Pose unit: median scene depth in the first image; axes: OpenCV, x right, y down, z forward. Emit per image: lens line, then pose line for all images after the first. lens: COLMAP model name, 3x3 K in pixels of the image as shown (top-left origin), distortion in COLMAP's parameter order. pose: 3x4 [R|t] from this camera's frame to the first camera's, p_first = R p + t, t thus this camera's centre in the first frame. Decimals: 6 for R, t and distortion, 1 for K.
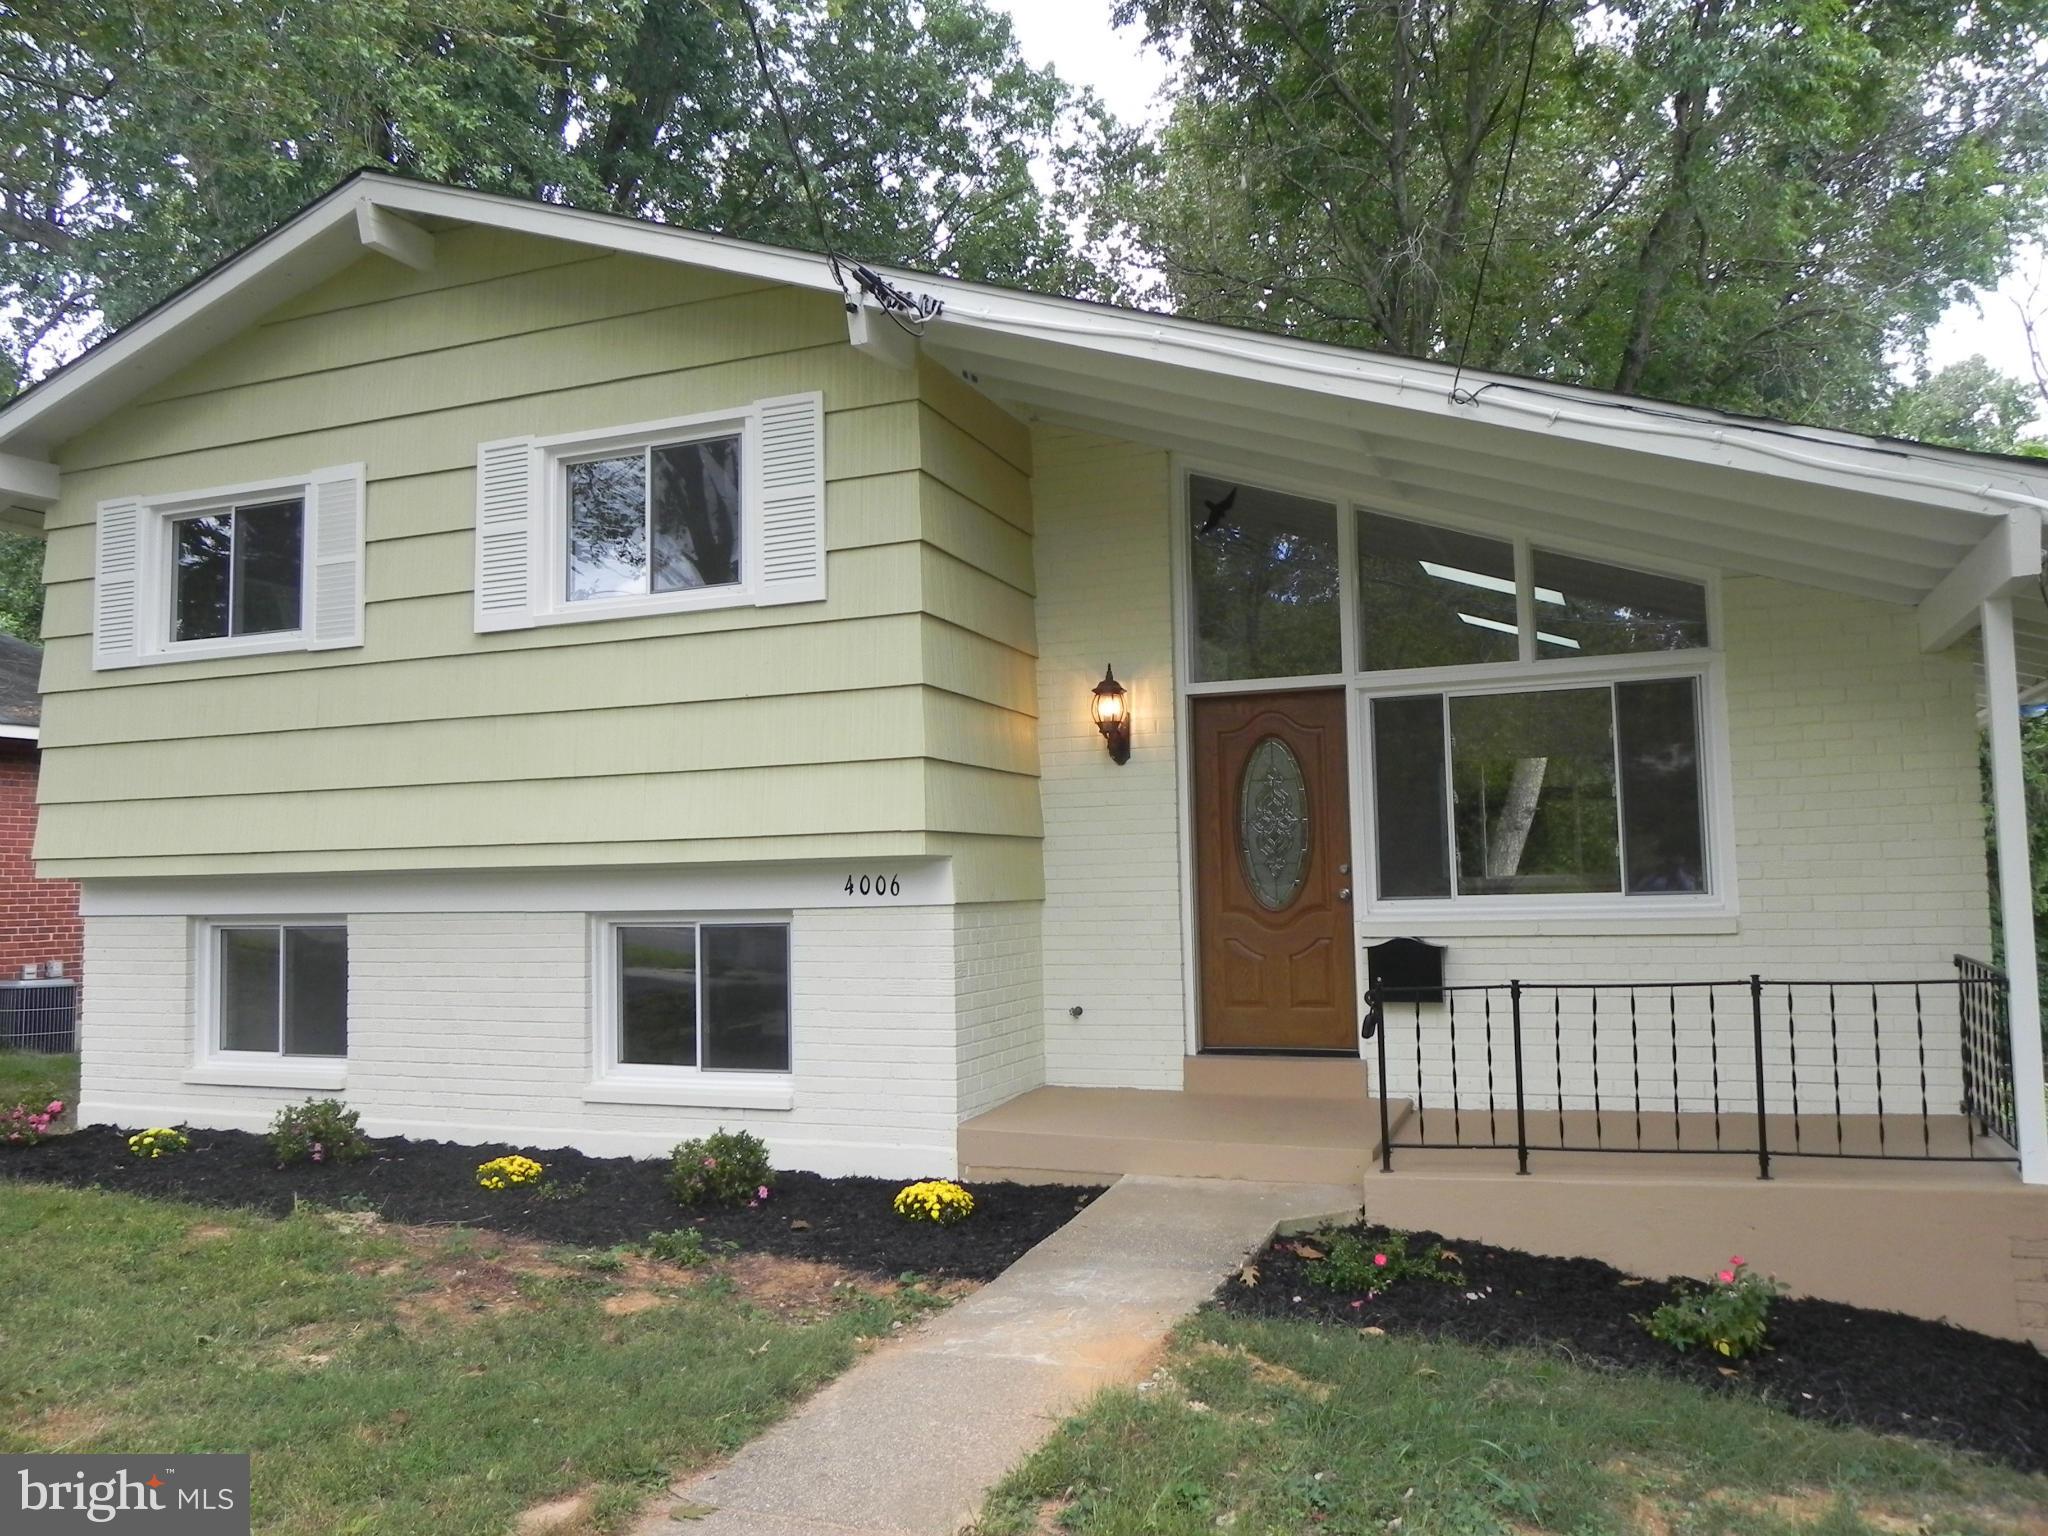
lens RADIAL K [[1545.4, 0, 1026.9], [0, 1545.4, 770.3], [0, 0, 1]] dist [-0.000217, -0.006269]
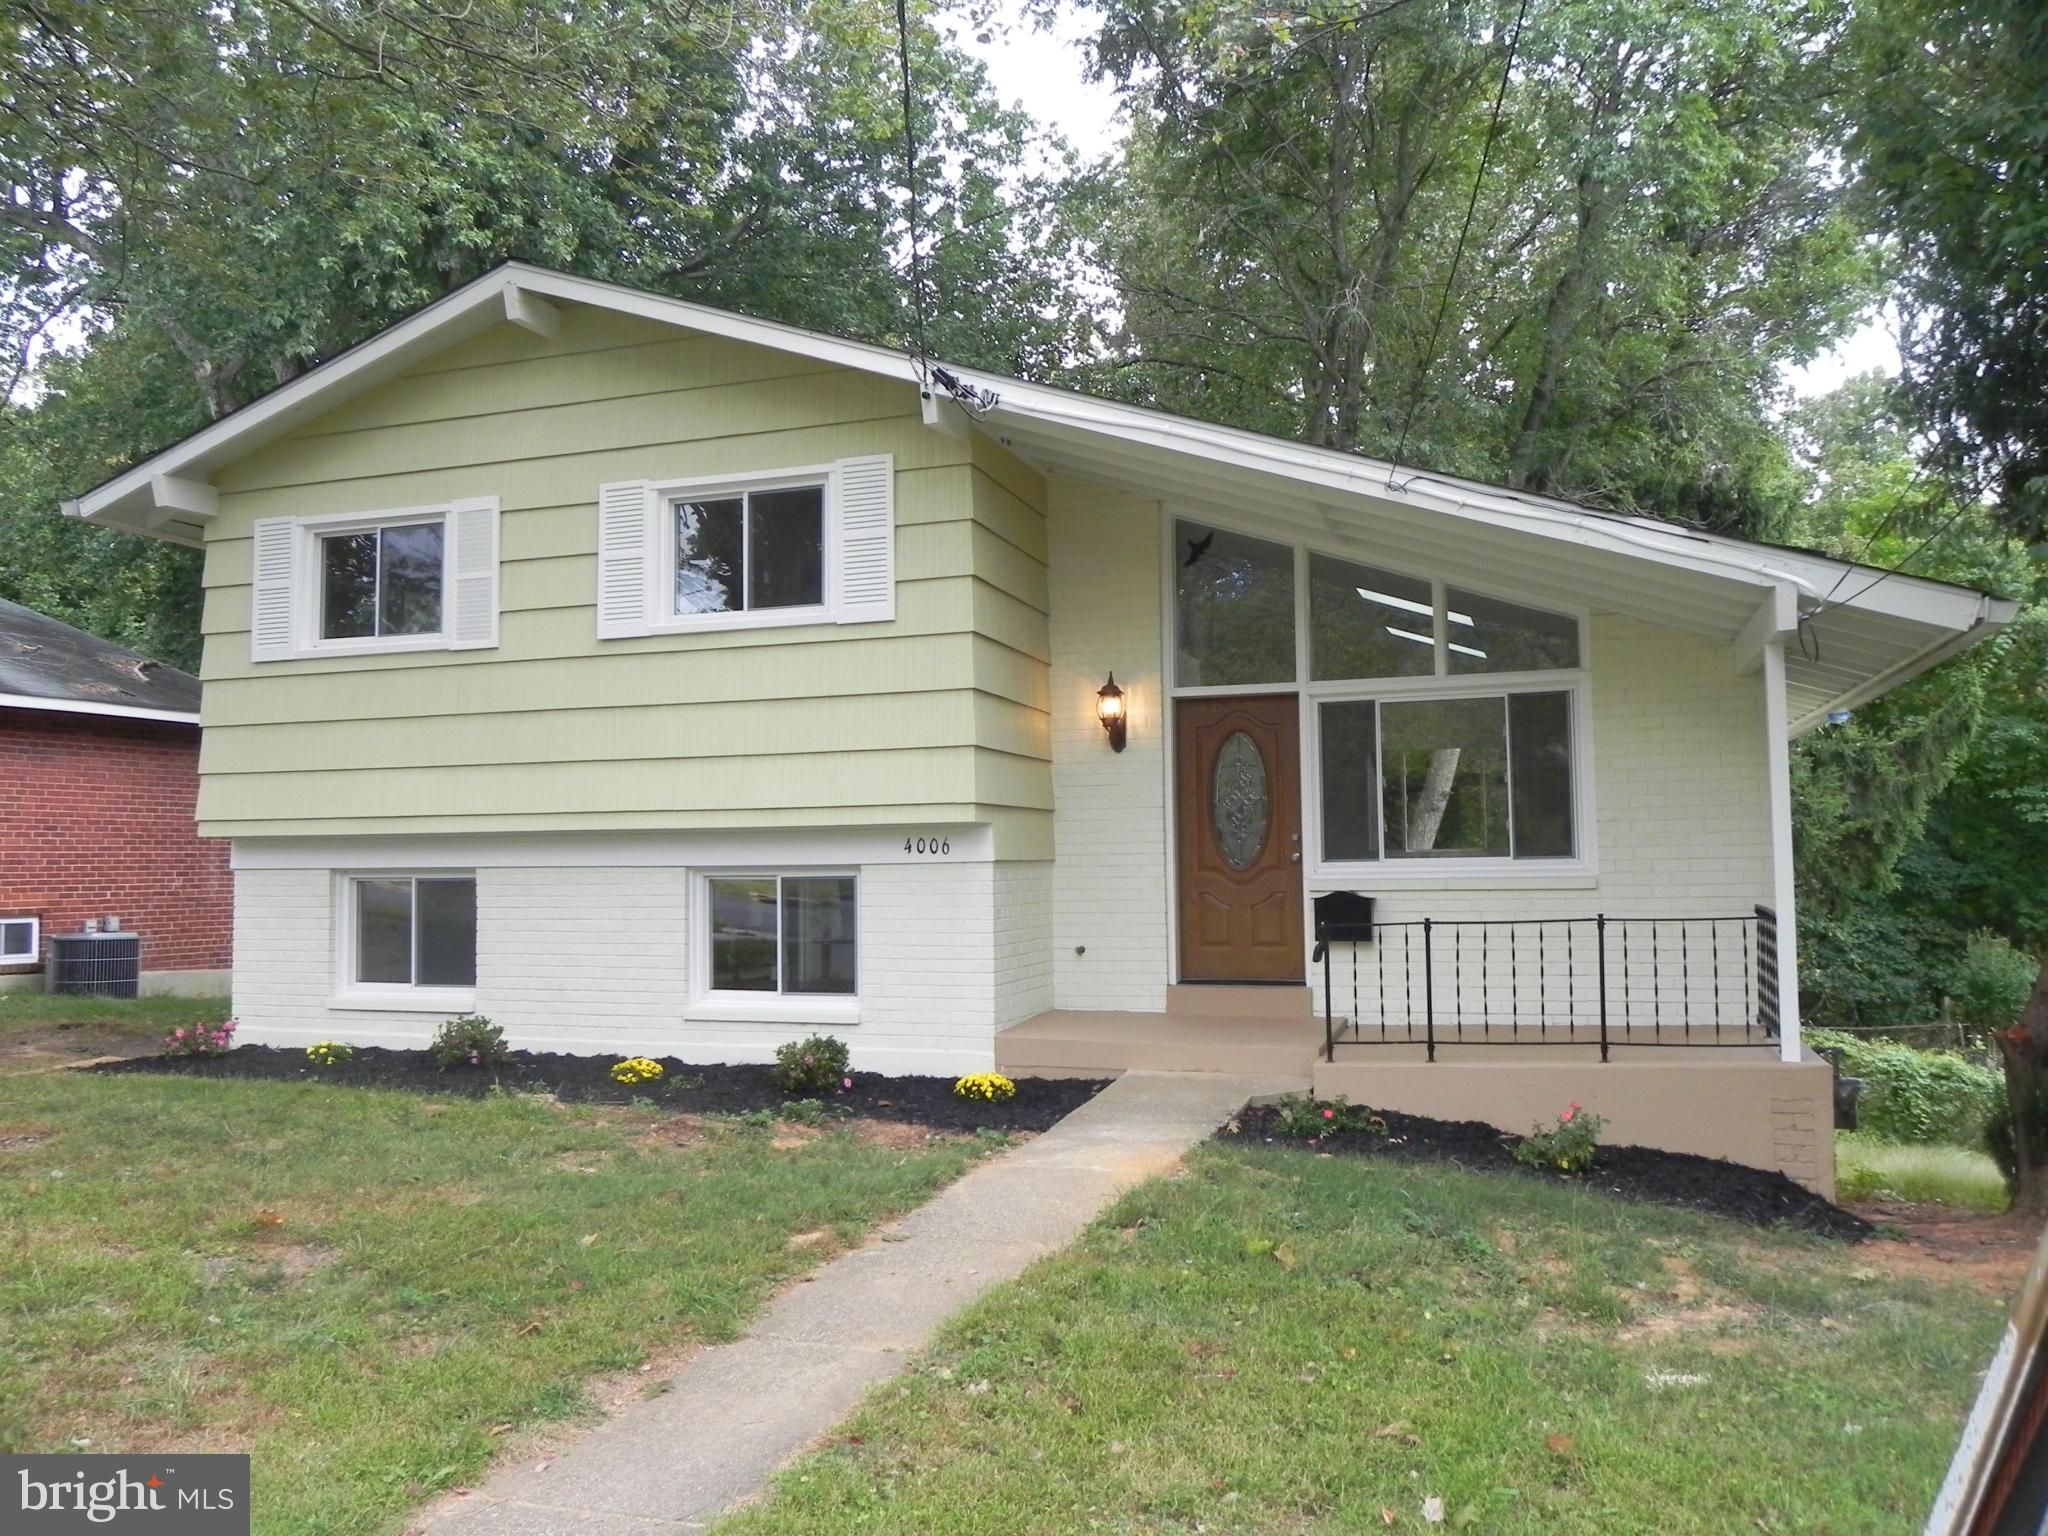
lens RADIAL K [[1545.4, 0, 1025.1], [0, 1545.4, 770.0], [0, 0, 1]] dist [-0.000217, -0.006269]
pose [[0.998803, 0.011729, 0.047497, -0.074665], [-0.012339, 0.999845, 0.012582, -0.004408], [-0.047342, -0.013153, 0.998792, -0.245137]]
